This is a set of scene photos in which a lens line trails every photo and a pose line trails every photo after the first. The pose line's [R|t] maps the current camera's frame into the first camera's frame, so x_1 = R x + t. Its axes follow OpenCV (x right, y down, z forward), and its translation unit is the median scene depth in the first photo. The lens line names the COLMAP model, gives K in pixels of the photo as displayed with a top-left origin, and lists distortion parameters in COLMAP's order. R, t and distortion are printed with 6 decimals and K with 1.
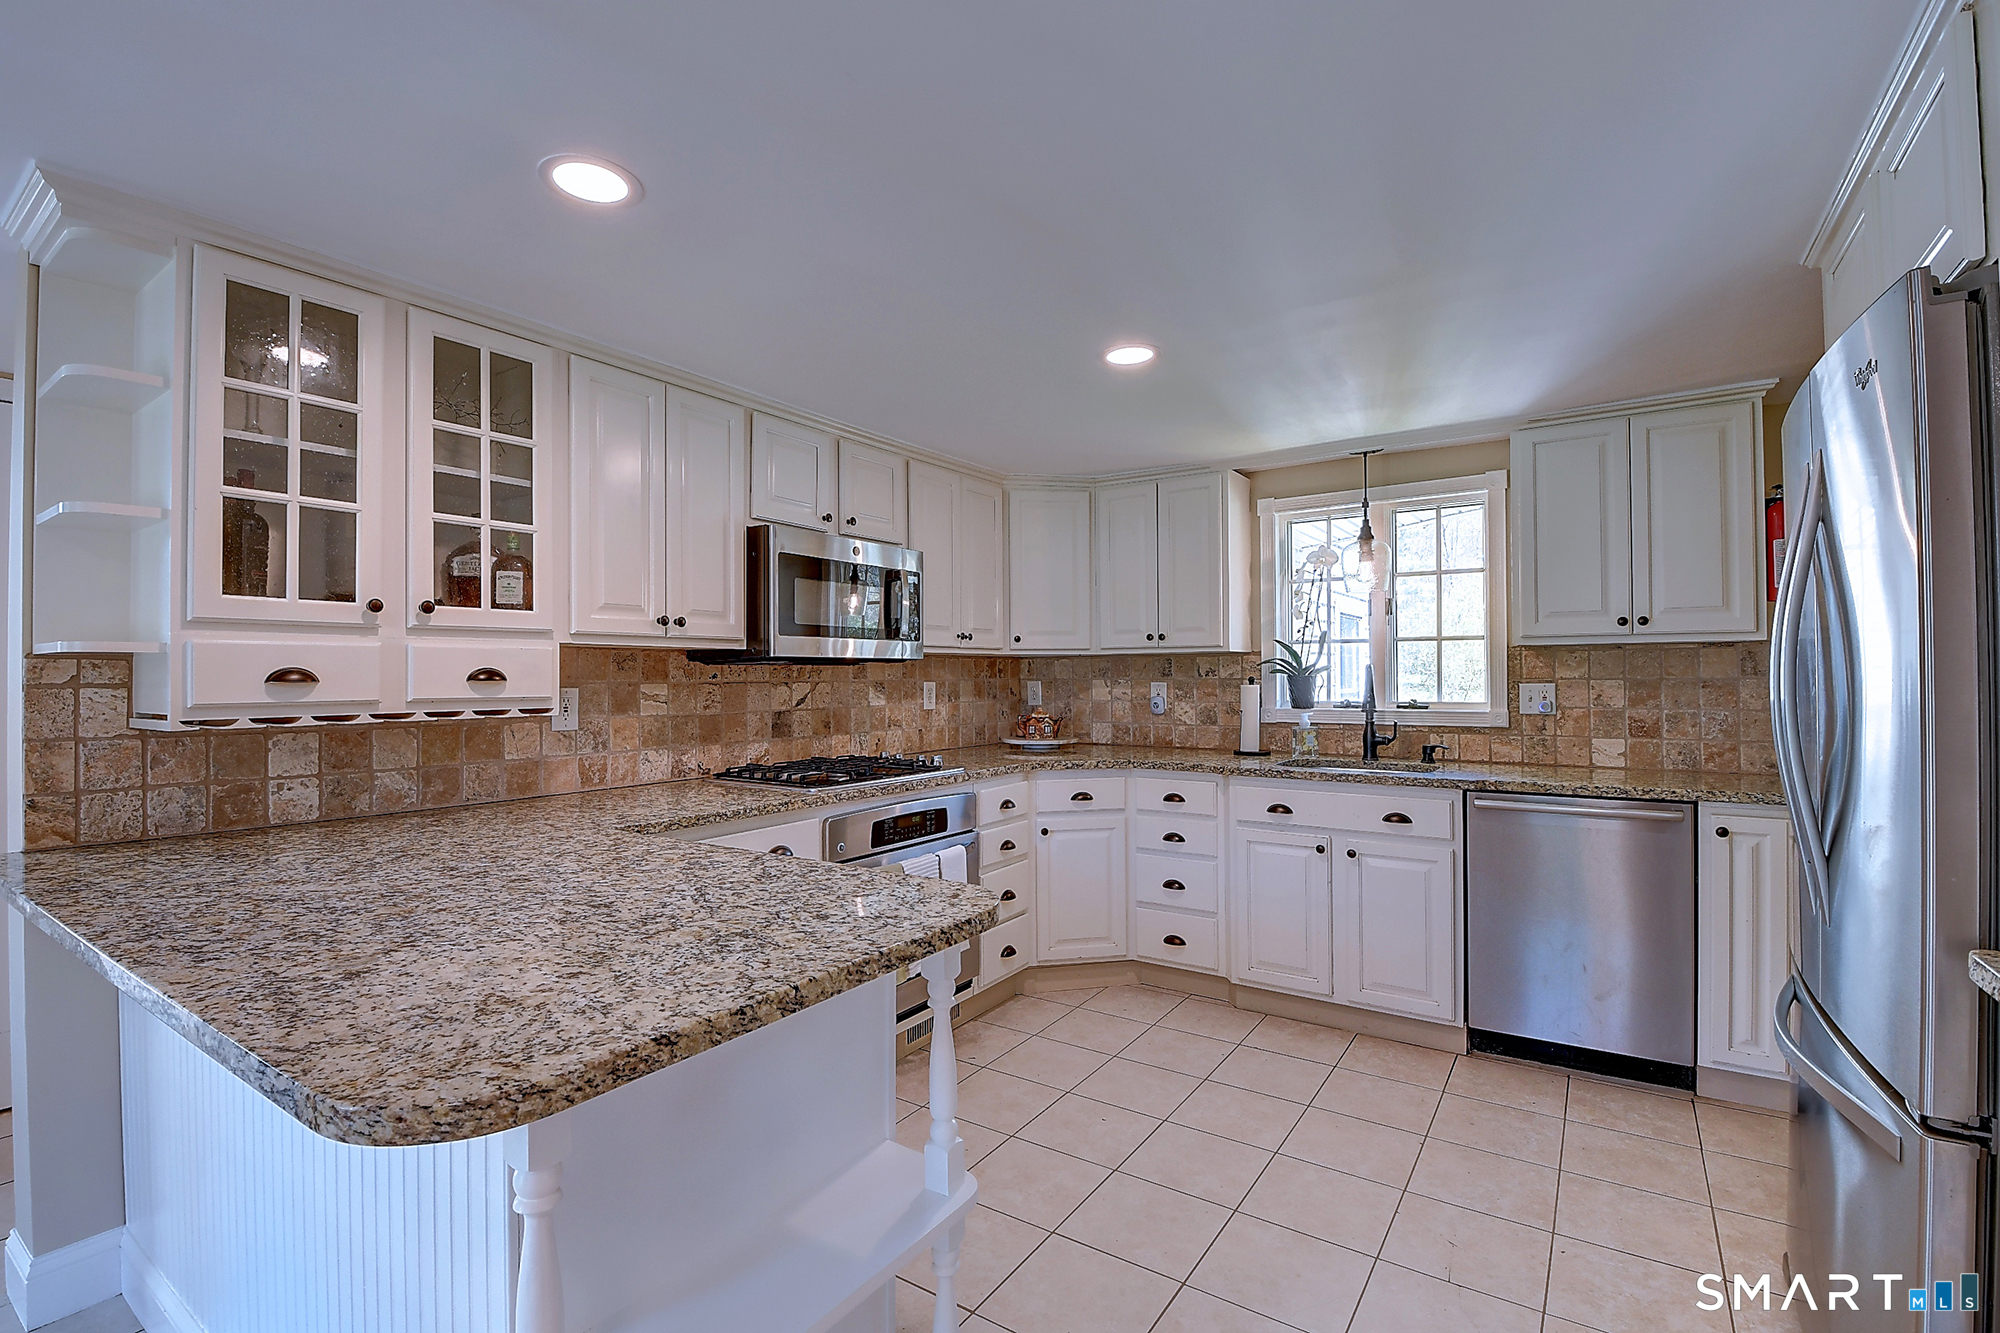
lens RADIAL K [[889.0, 0, 979.9], [0, 889.0, 667.7], [0, 0, 1]] dist [0.027736, -0.040510]
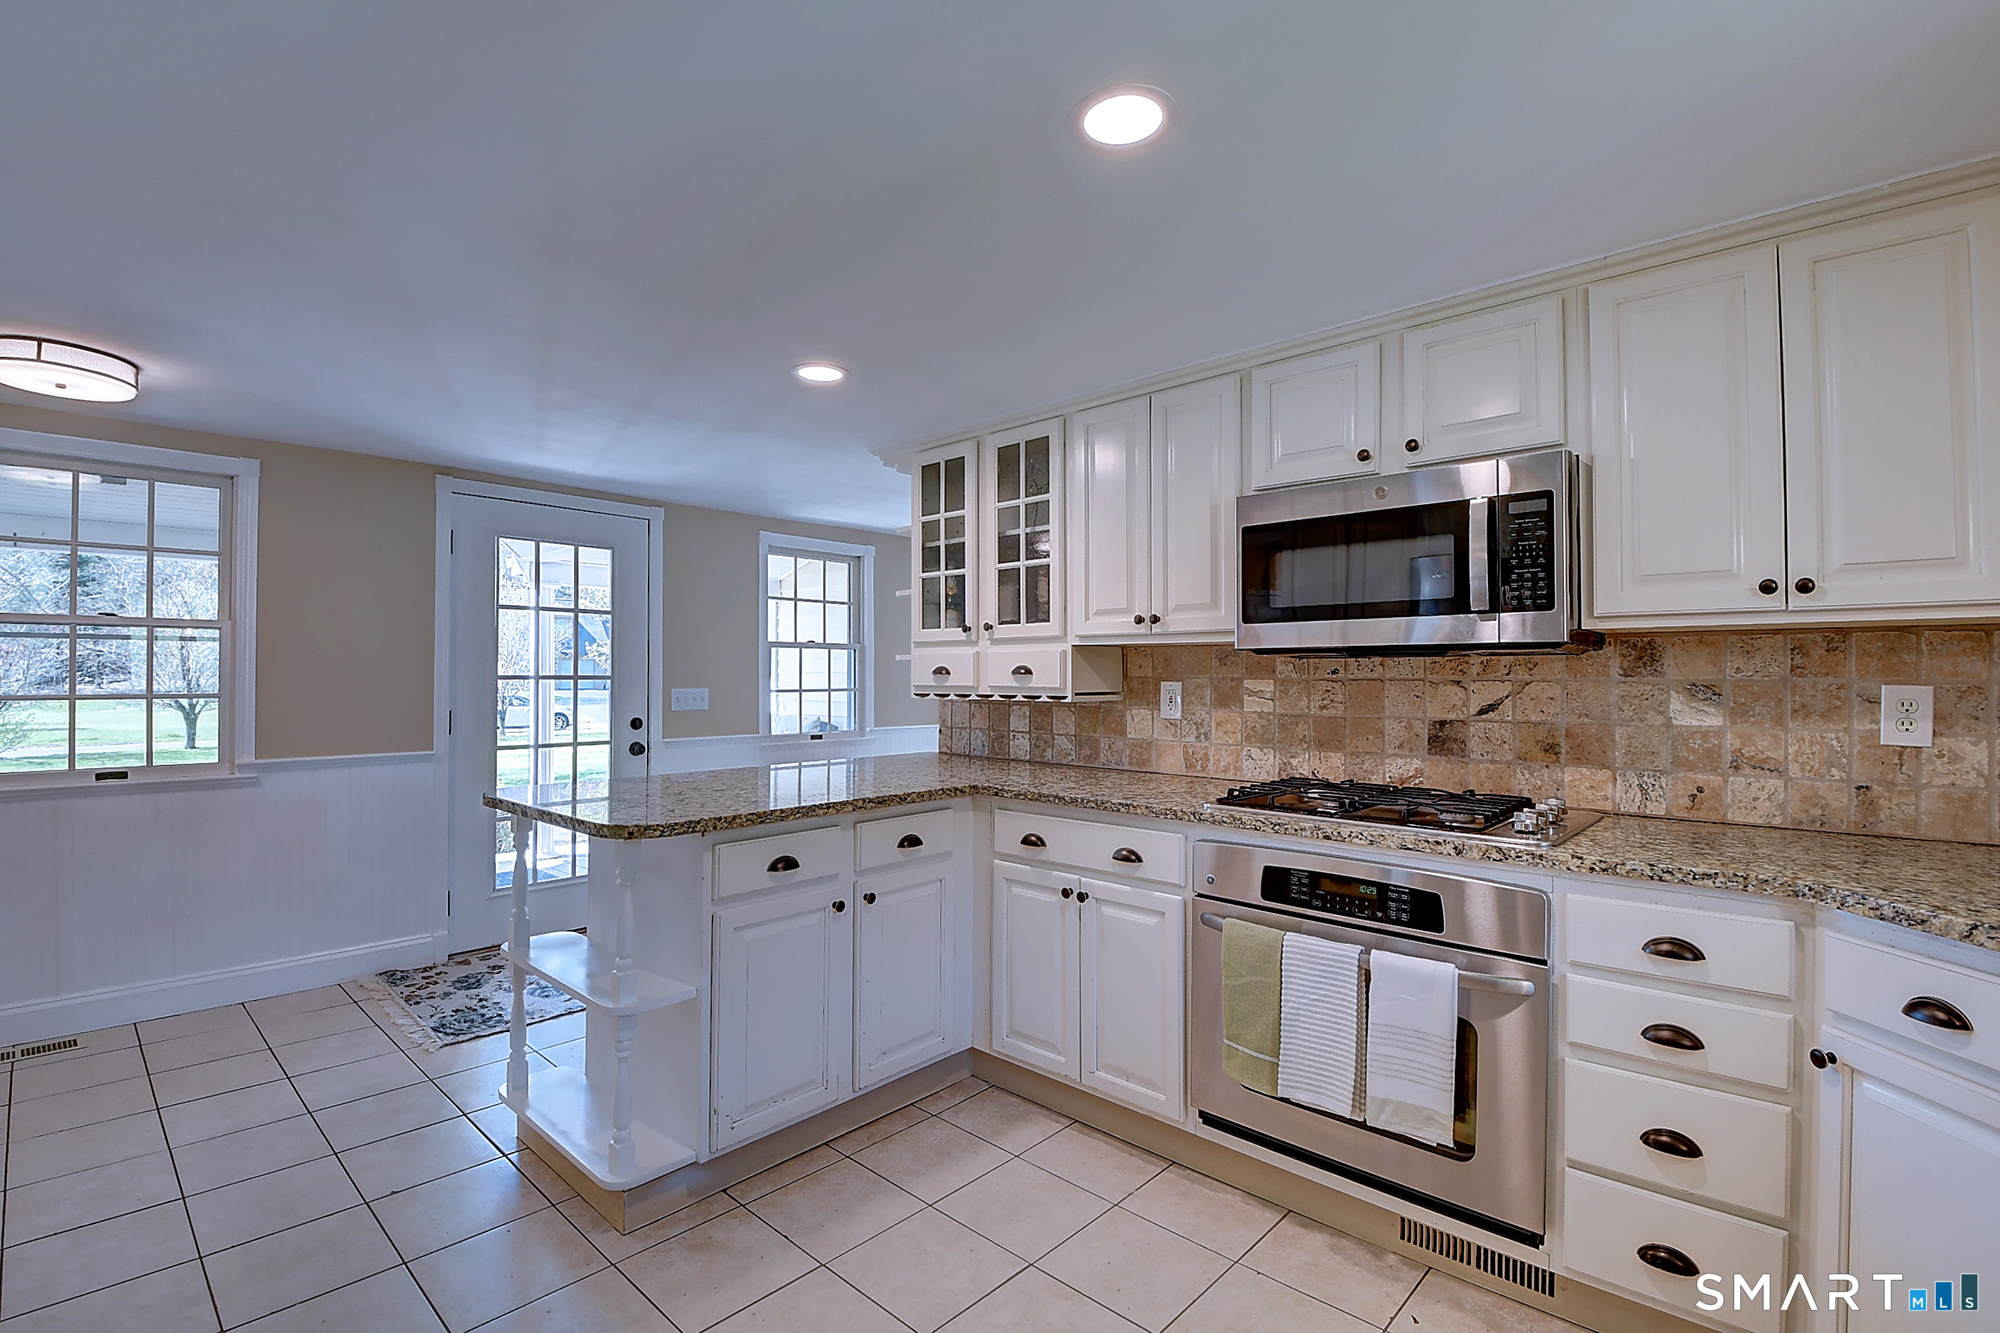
lens RADIAL K [[889.0, 0, 979.9], [0, 889.0, 667.7], [0, 0, 1]] dist [0.027736, -0.040510]
pose [[-0.139126, -0.004176, -0.990266, 0.566531], [0.007605, 0.999957, -0.005285, 0.007169], [0.990245, -0.008266, -0.139088, 0.742237]]
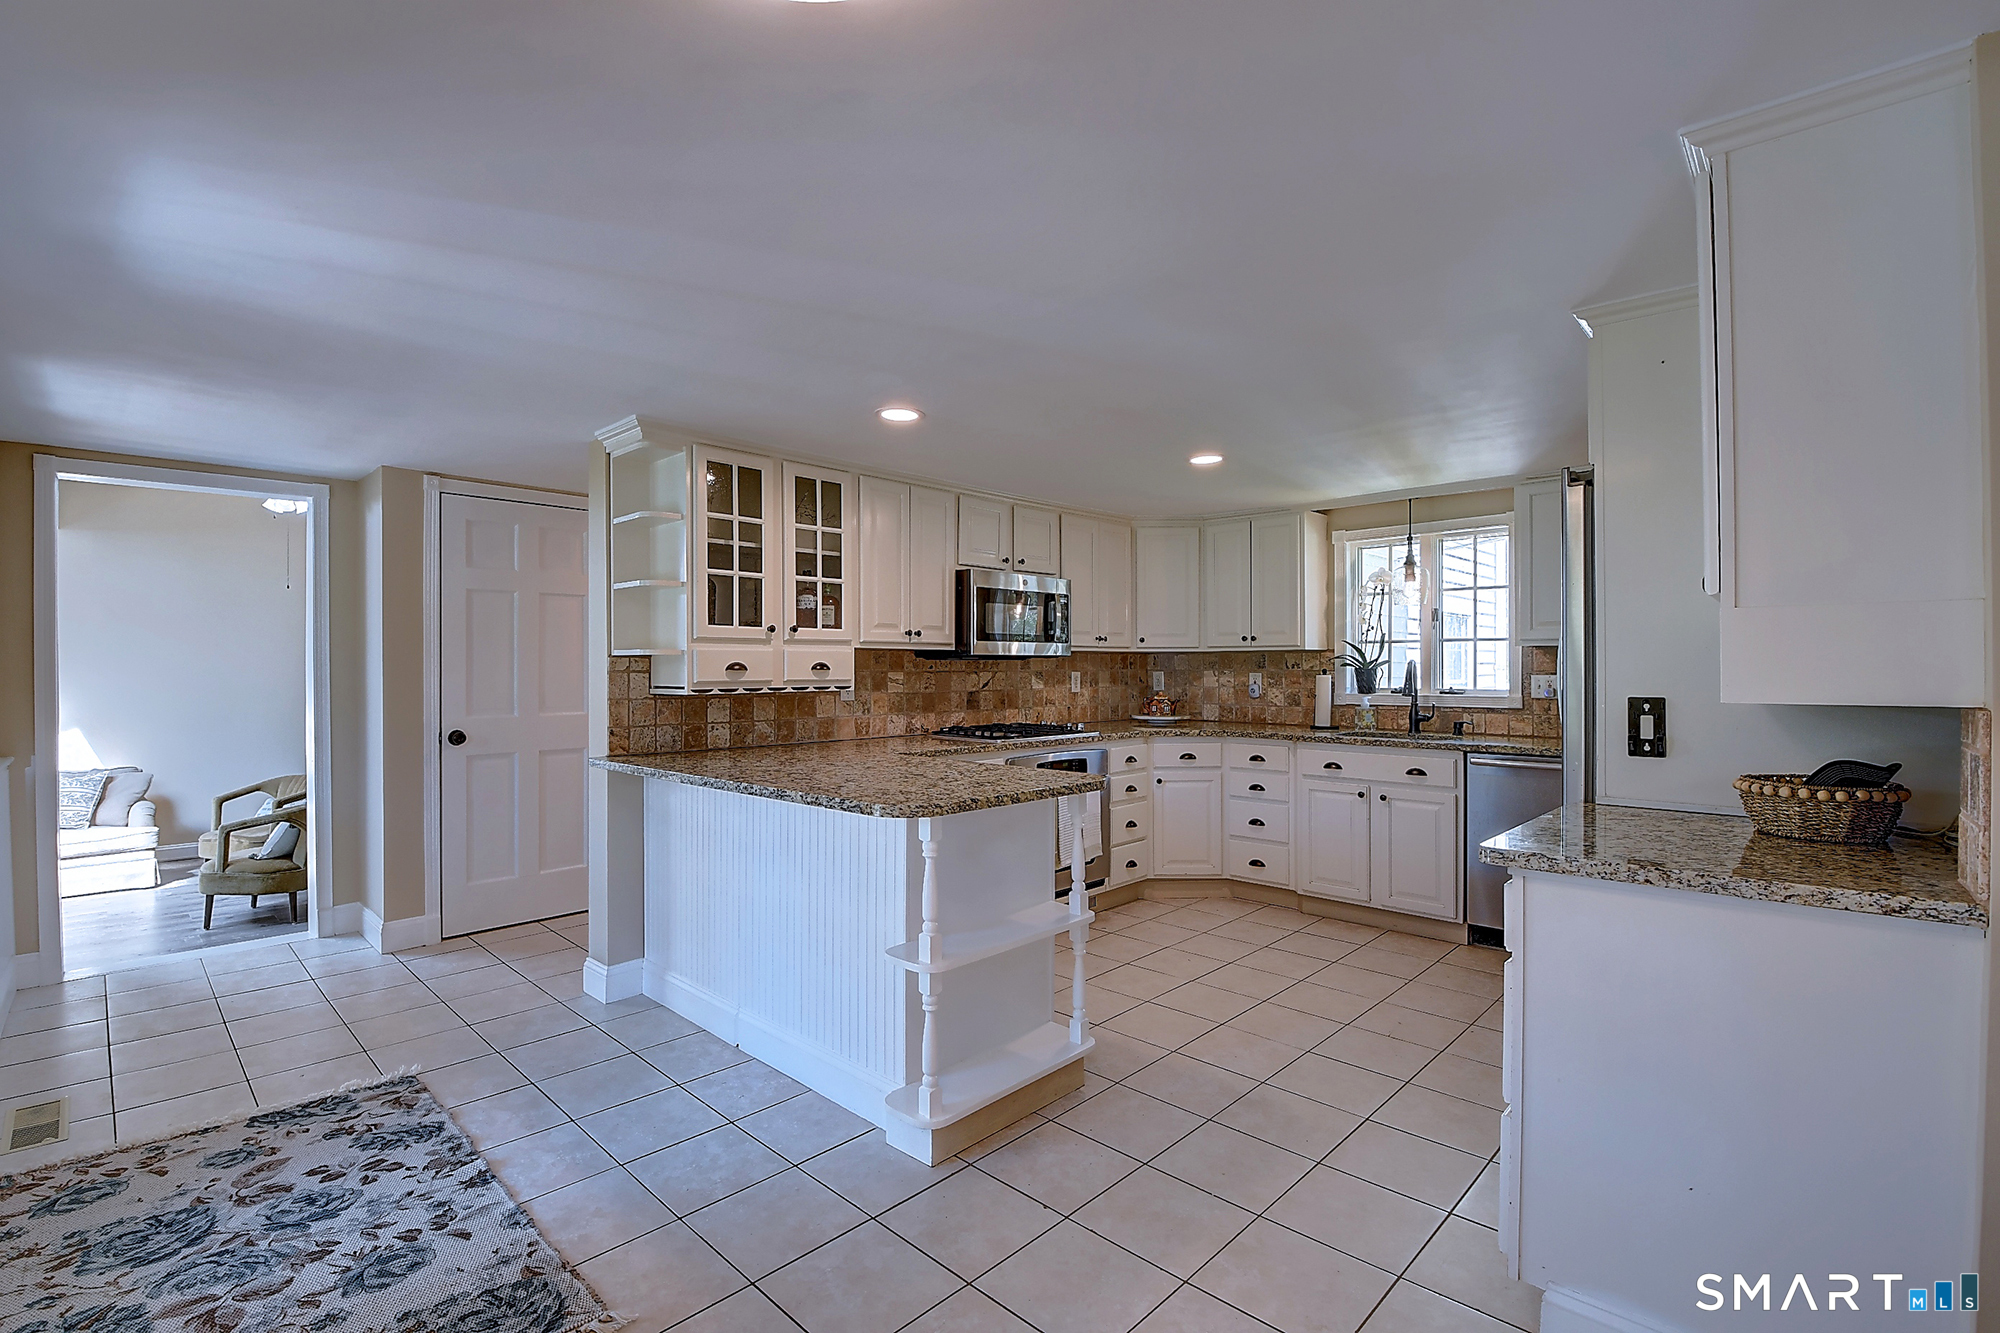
lens RADIAL K [[889.0, 0, 979.9], [0, 889.0, 667.7], [0, 0, 1]] dist [0.027736, -0.040510]
pose [[0.985894, 0.003653, -0.167330, 0.031863], [-0.001823, 0.999937, 0.011090, -0.006094], [0.167360, -0.010629, 0.985838, -0.439149]]
